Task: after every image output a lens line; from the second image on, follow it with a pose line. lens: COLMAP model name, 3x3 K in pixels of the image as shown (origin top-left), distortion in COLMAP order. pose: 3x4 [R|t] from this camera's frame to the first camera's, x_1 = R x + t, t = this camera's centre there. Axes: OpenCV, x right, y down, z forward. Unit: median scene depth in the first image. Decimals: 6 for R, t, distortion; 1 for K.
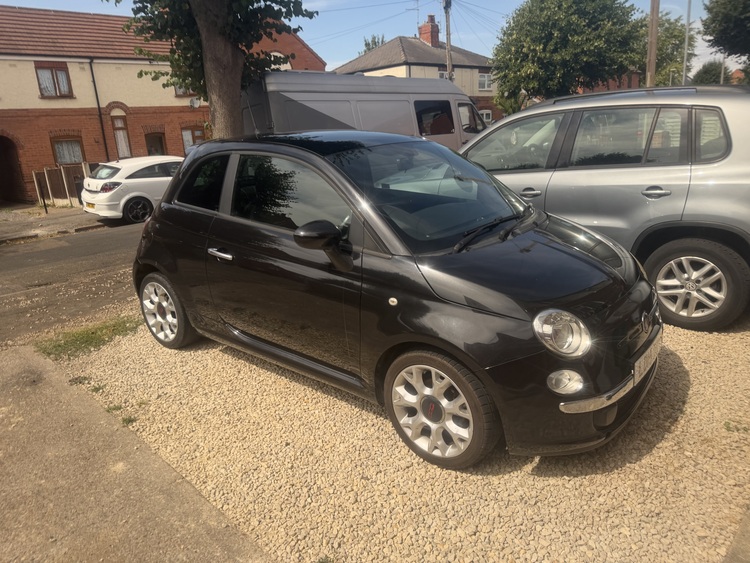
lens RADIAL K [[522.6, 0, 375.9], [0, 522.6, 281.8], [0, 0, 1]] dist [-0.006318, 0.004879]
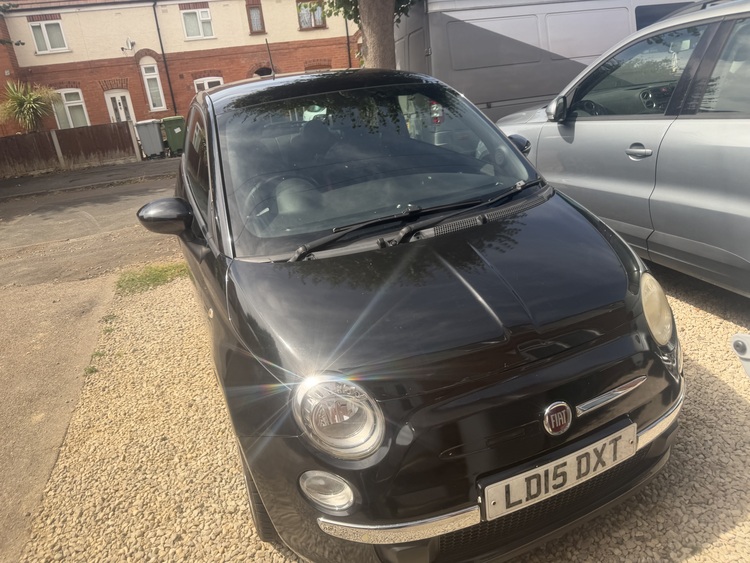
lens RADIAL K [[522.6, 0, 374.4], [0, 522.6, 286.2], [0, 0, 1]] dist [-0.006318, 0.004879]
pose [[0.886524, 0.146042, -0.439030, 0.347332], [-0.081281, 0.983280, 0.162957, -0.088773], [0.455487, -0.108780, 0.883571, 0.250255]]
